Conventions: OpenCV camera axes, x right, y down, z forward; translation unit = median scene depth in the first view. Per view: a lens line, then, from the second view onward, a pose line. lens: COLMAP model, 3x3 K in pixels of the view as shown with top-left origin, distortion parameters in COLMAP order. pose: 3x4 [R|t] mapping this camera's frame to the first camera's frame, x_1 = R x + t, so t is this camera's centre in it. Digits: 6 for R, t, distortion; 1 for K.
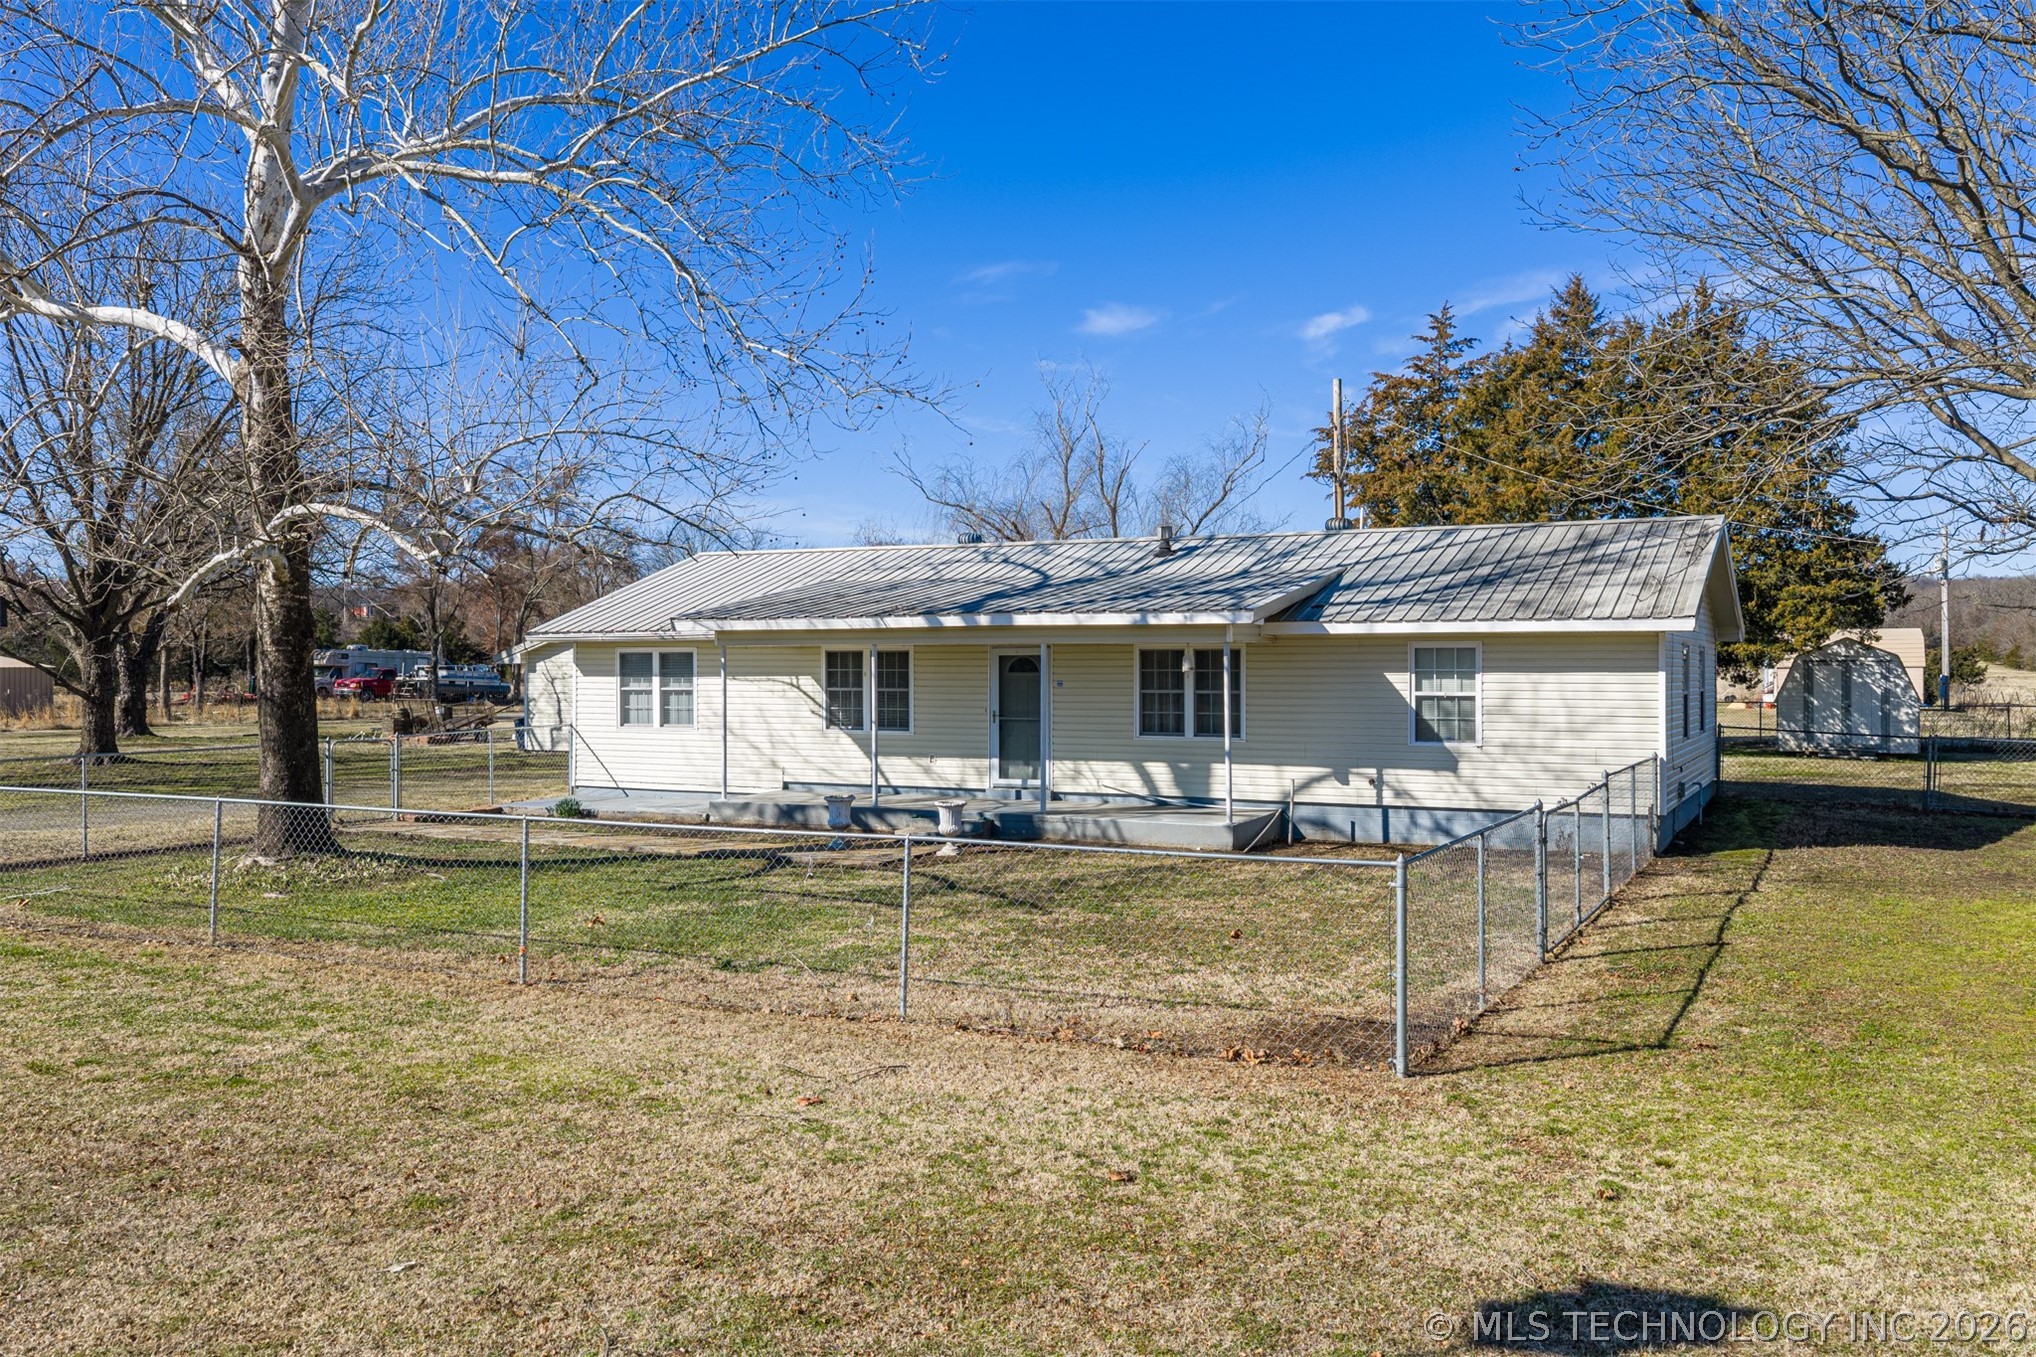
lens RADIAL K [[1683.4, 0, 1018.0], [0, 1683.4, 678.5], [0, 0, 1]] dist [0.011369, -0.020761]
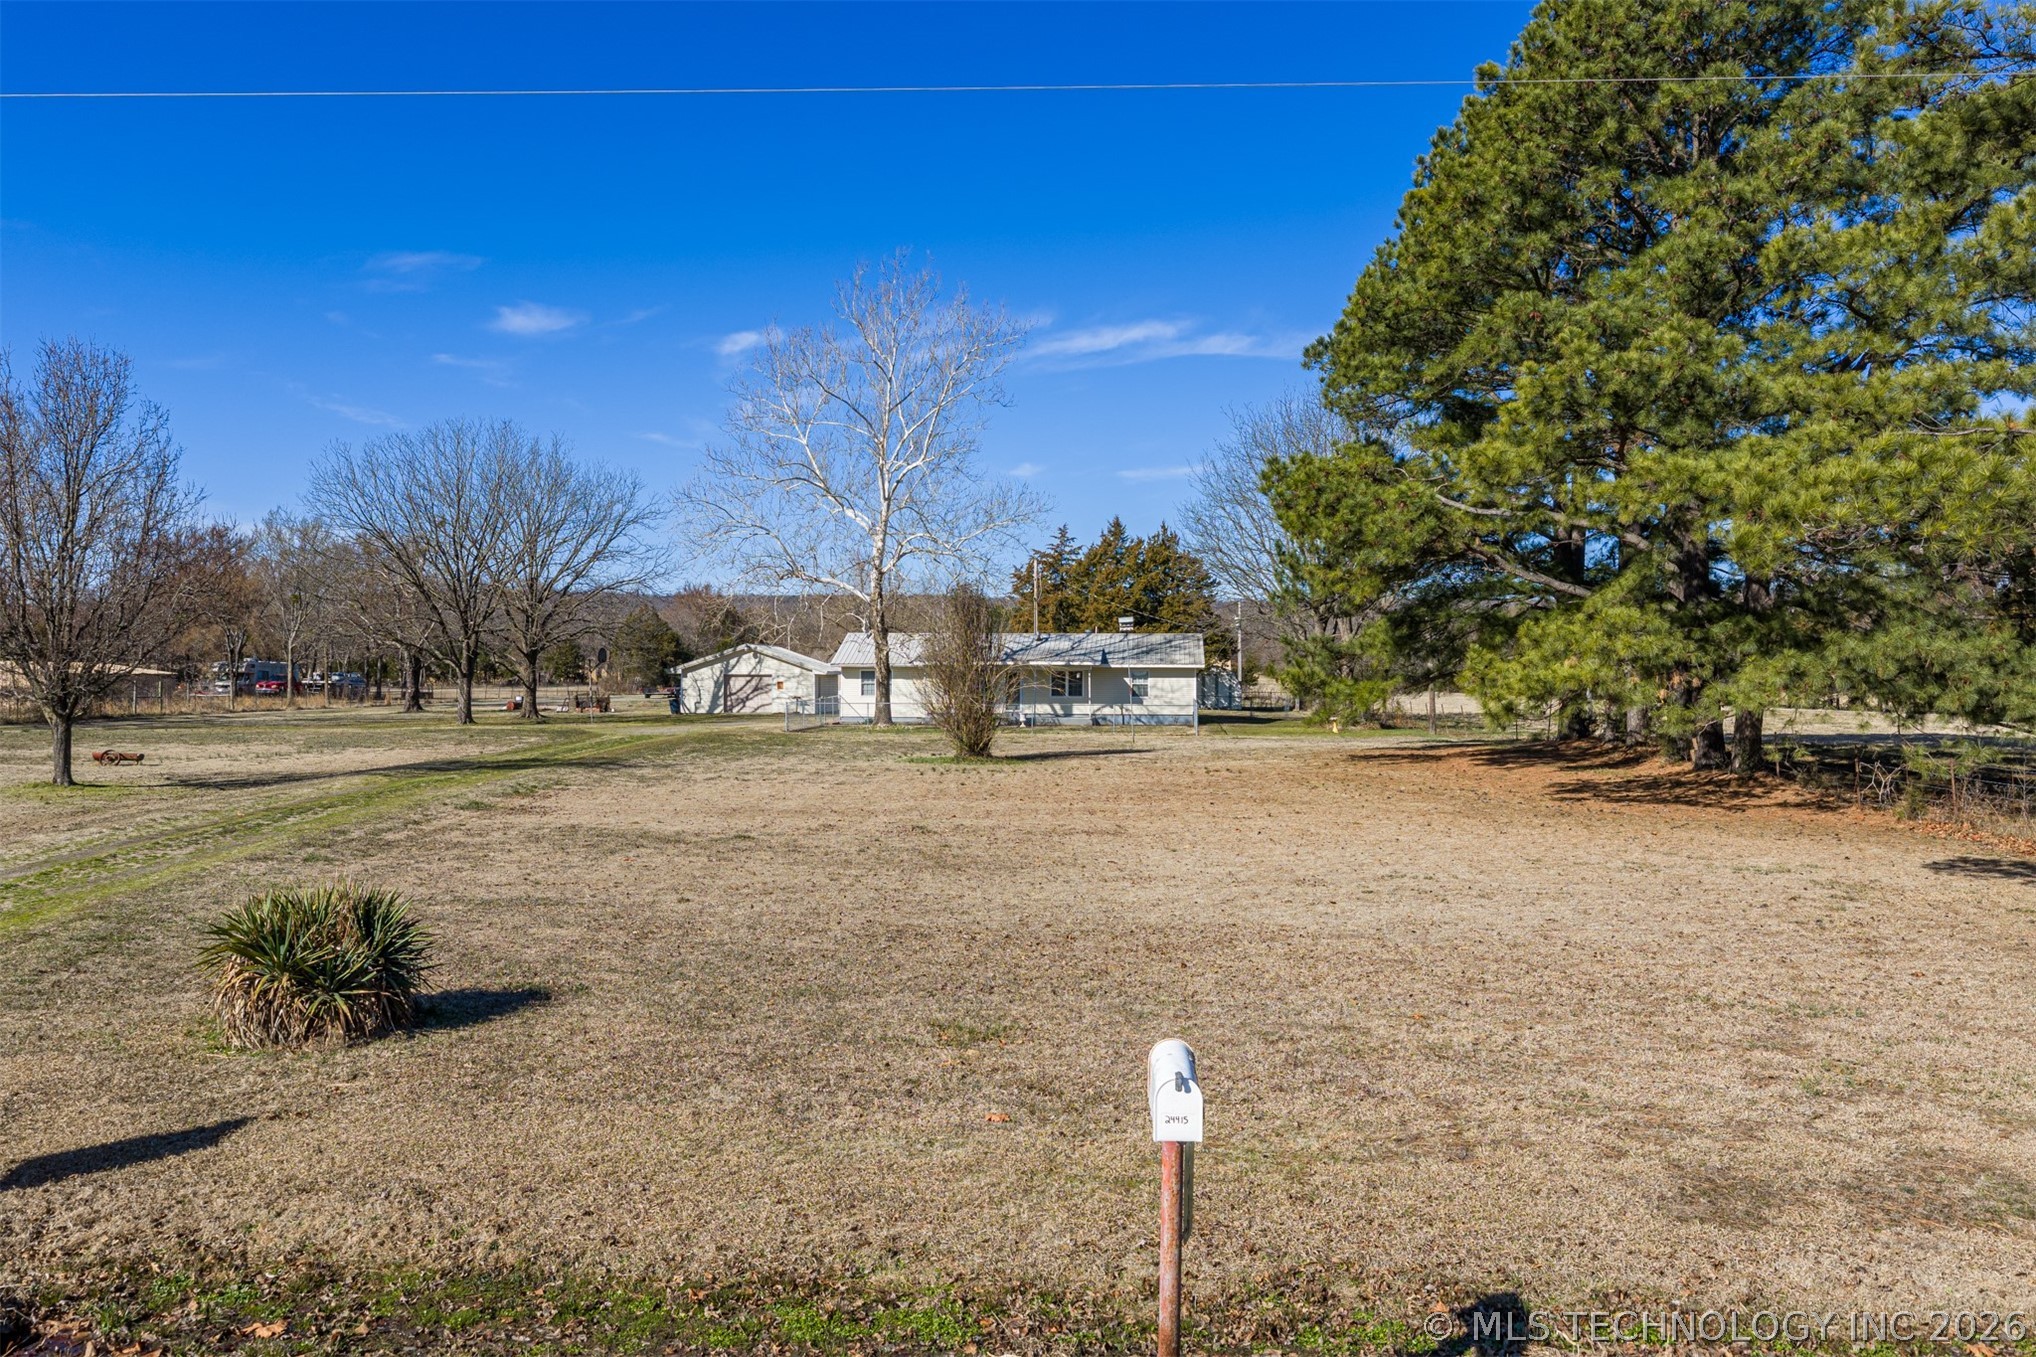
lens RADIAL K [[1690.1, 0, 1018.0], [0, 1690.1, 678.5], [0, 0, 1]] dist [0.026487, -0.053594]
pose [[0.930039, 0.000013, 0.367460, -1.299694], [-0.000597, 0.999999, 0.001477, -0.007287], [-0.367460, -0.001593, 0.930038, -2.245638]]
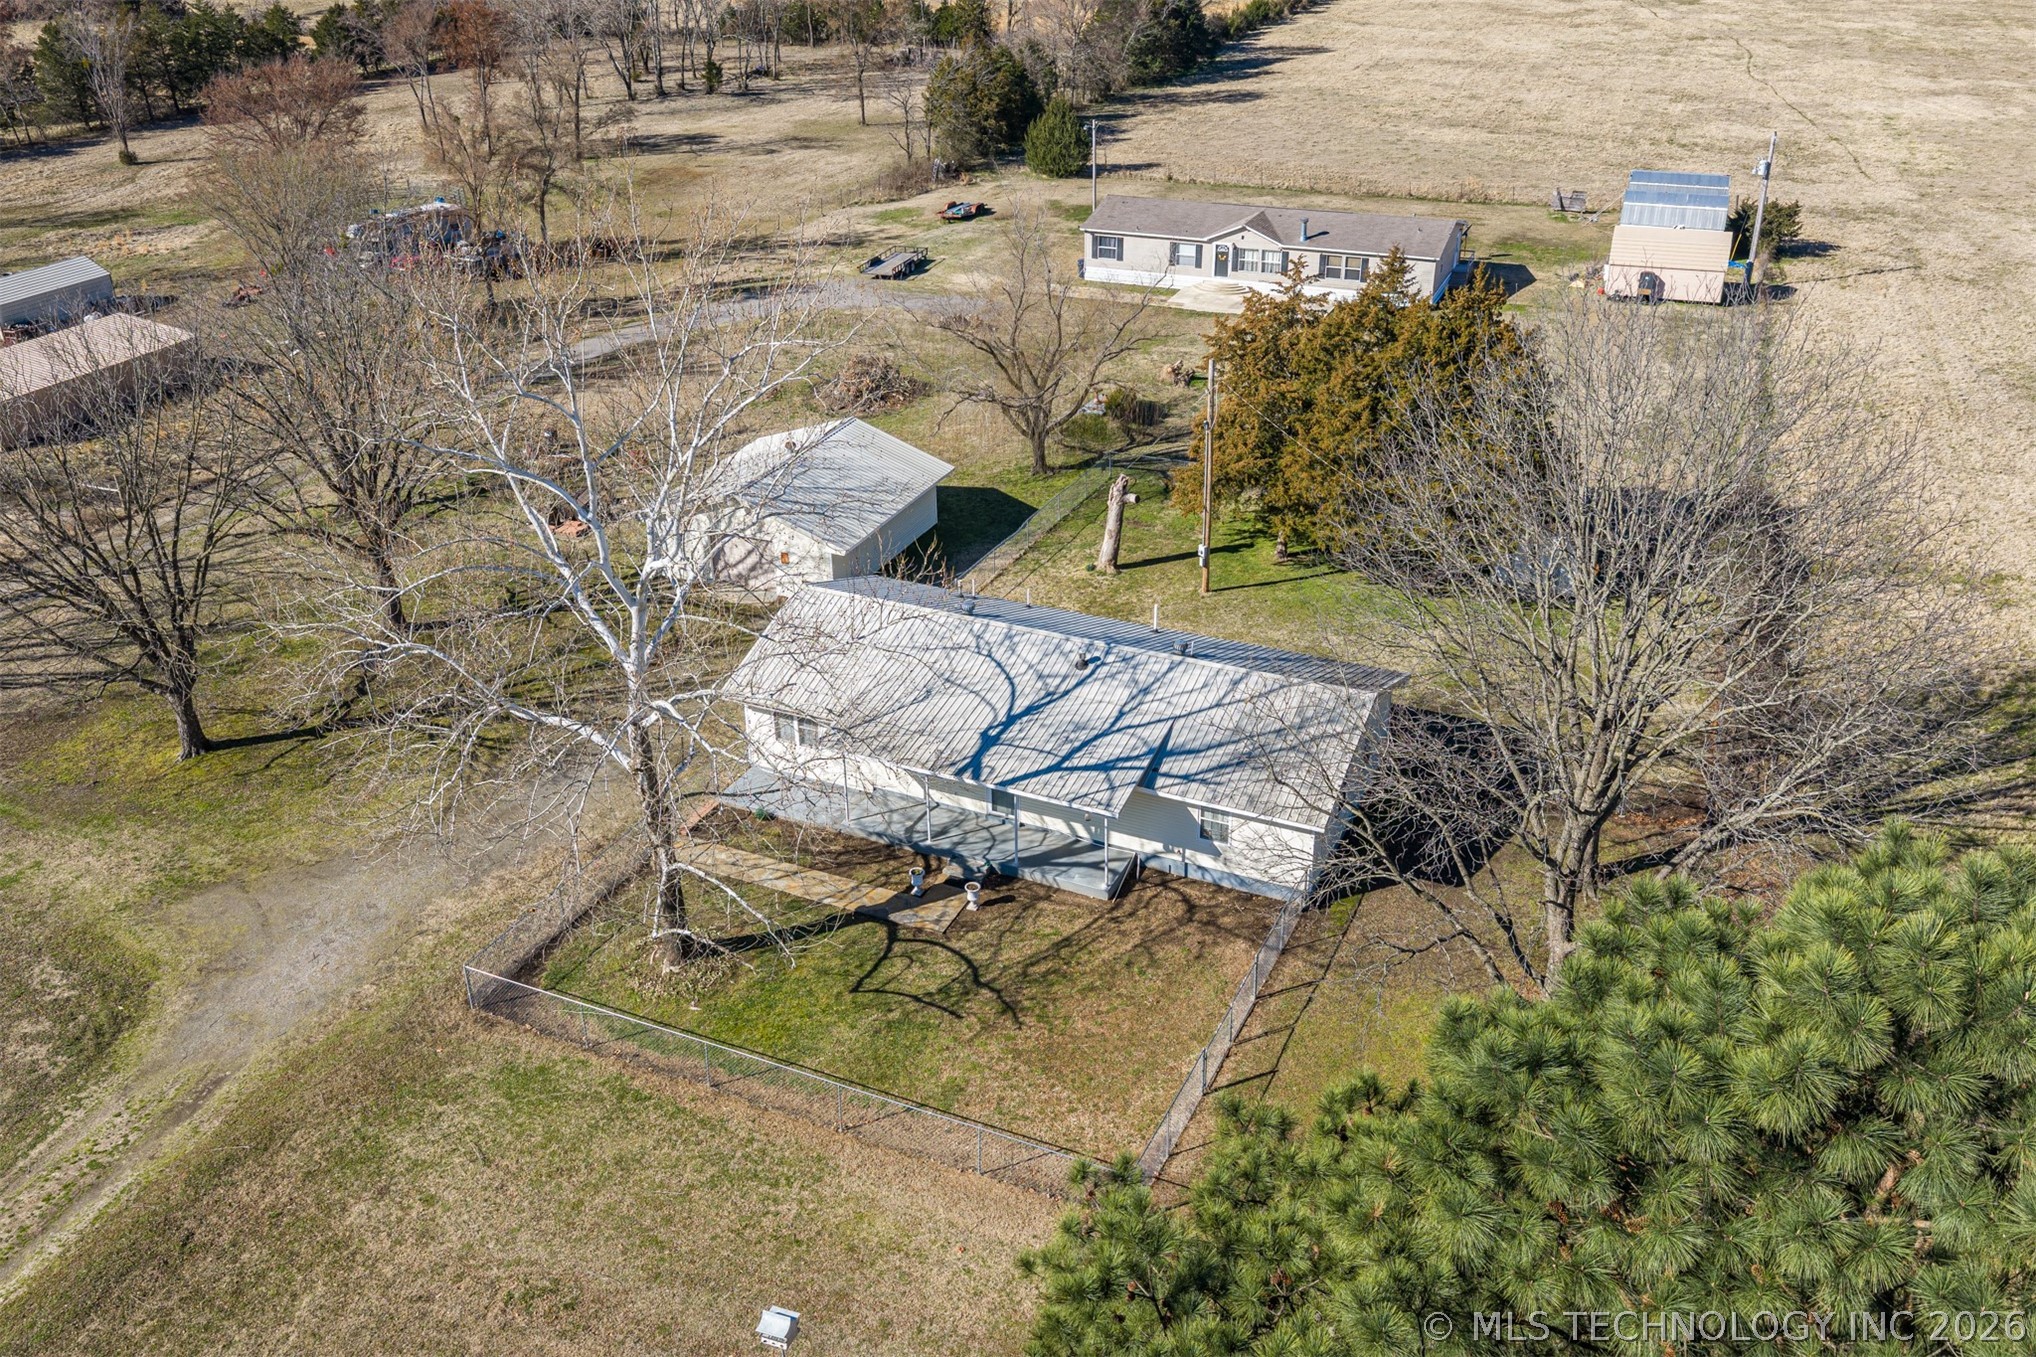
lens RADIAL K [[1683.4, 0, 1018.0], [0, 1683.4, 678.5], [0, 0, 1]] dist [0.011369, -0.020761]
pose [[0.999493, -0.023810, 0.021118, -0.023172], [0.011588, 0.890254, 0.455316, -1.052192], [-0.029642, -0.454841, 0.890079, -0.725941]]
